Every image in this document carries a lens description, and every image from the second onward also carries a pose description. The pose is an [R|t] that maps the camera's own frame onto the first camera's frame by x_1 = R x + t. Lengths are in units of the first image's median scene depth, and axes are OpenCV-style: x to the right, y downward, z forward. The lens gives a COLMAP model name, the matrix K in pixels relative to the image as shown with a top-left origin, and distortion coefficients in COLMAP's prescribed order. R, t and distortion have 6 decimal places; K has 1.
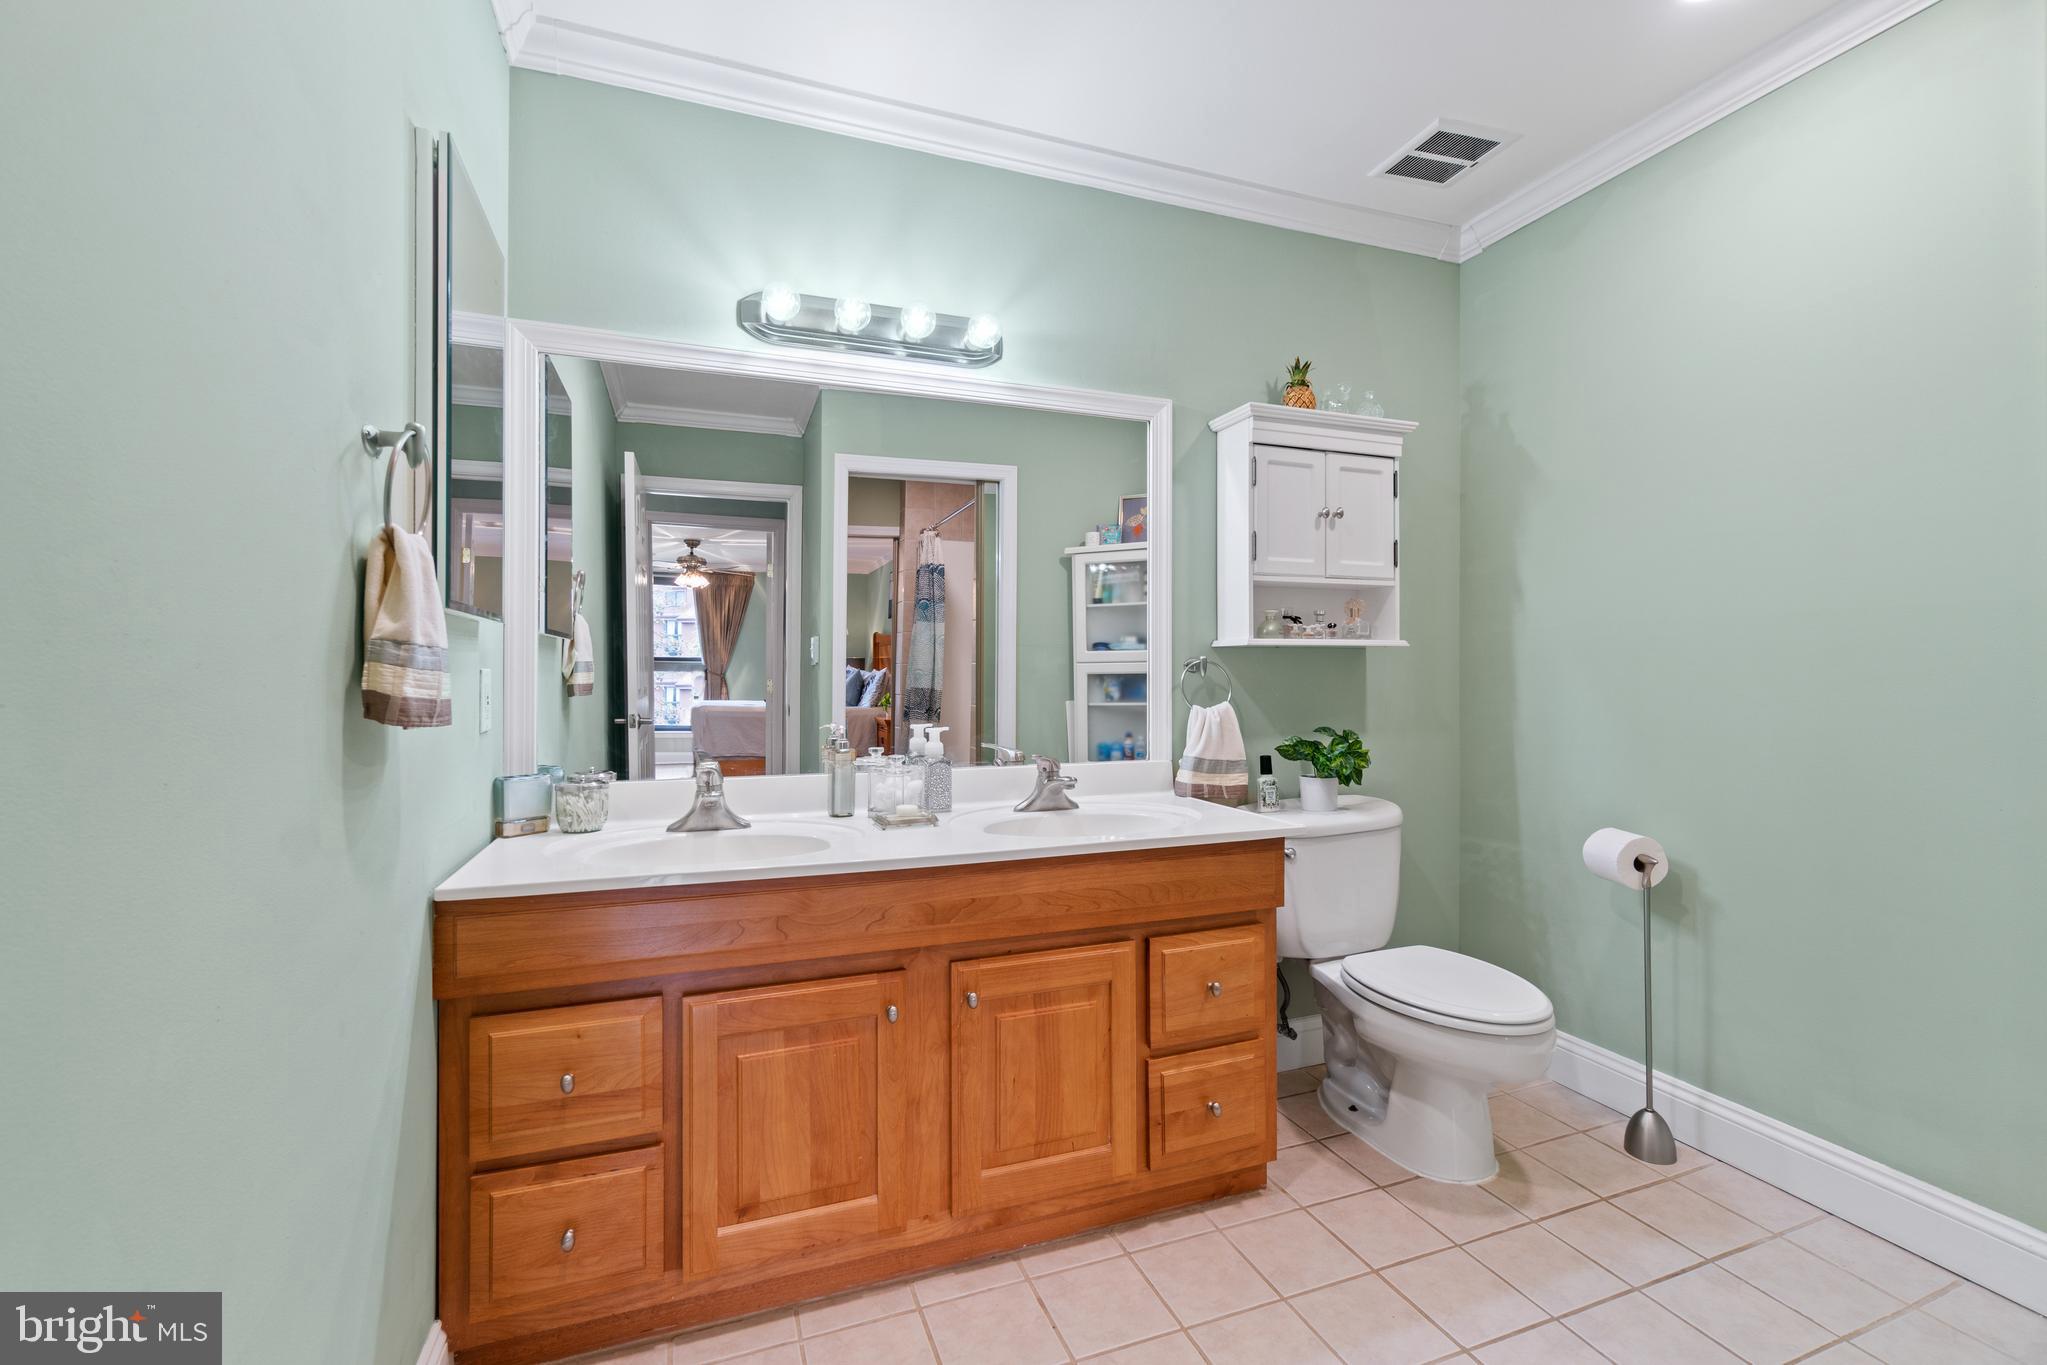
lens RADIAL K [[878.2, 0, 1025.0], [0, 878.2, 672.8], [0, 0, 1]] dist [-0.005140, 0.000119]
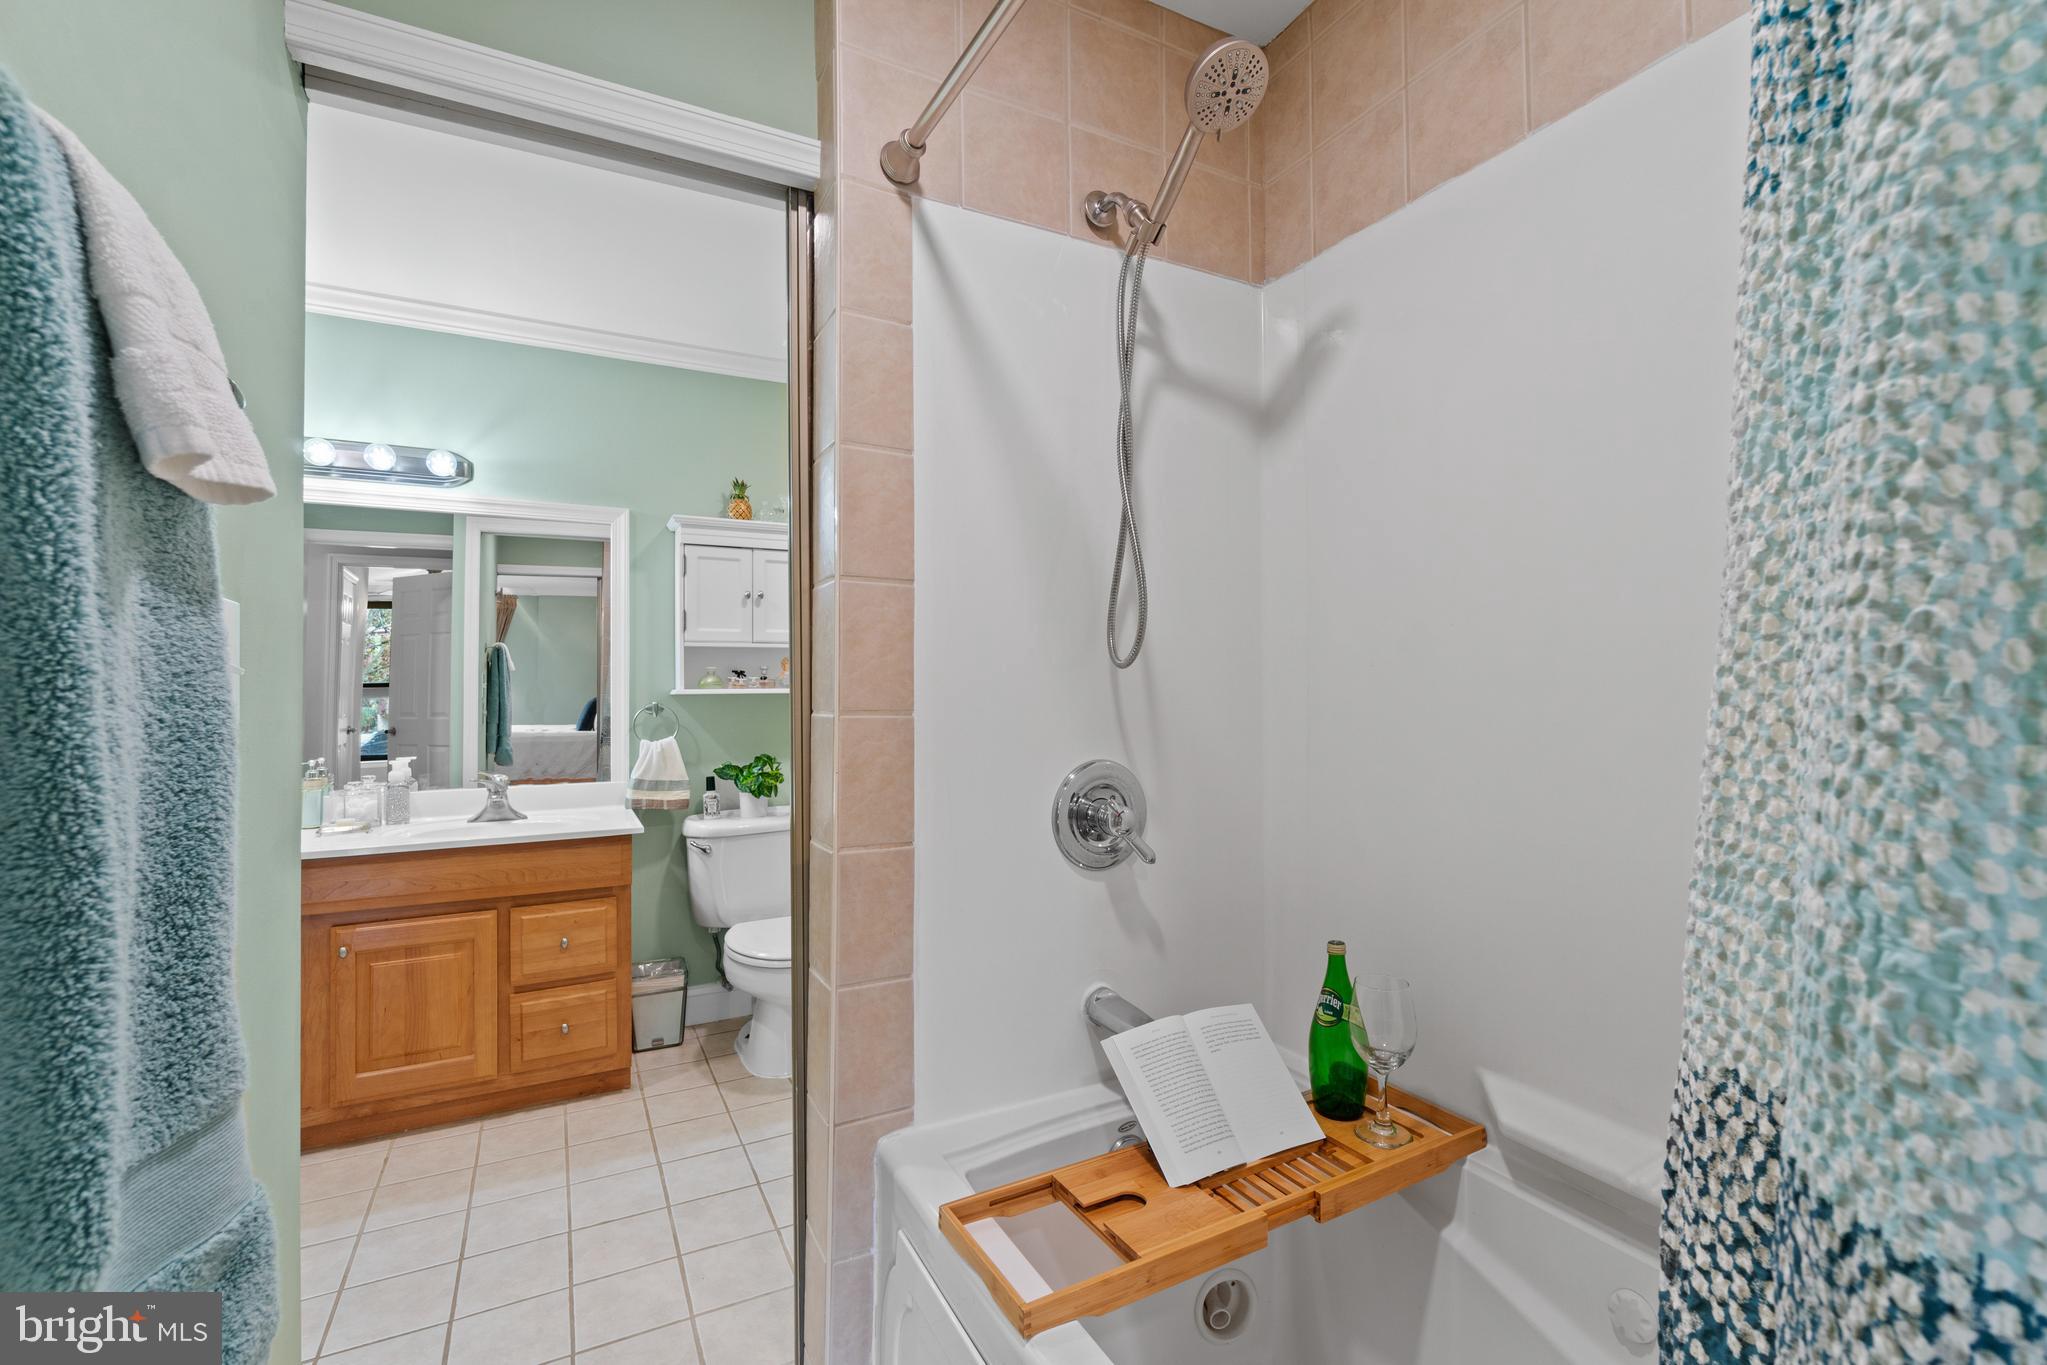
lens RADIAL K [[878.2, 0, 1024.5], [0, 878.2, 685.7], [0, 0, 1]] dist [-0.005140, 0.000119]
pose [[0.989813, 0.003640, 0.142329, 0.753723], [-0.002815, 0.999978, -0.005994, -0.049476], [-0.142348, 0.005532, 0.989801, -0.514110]]
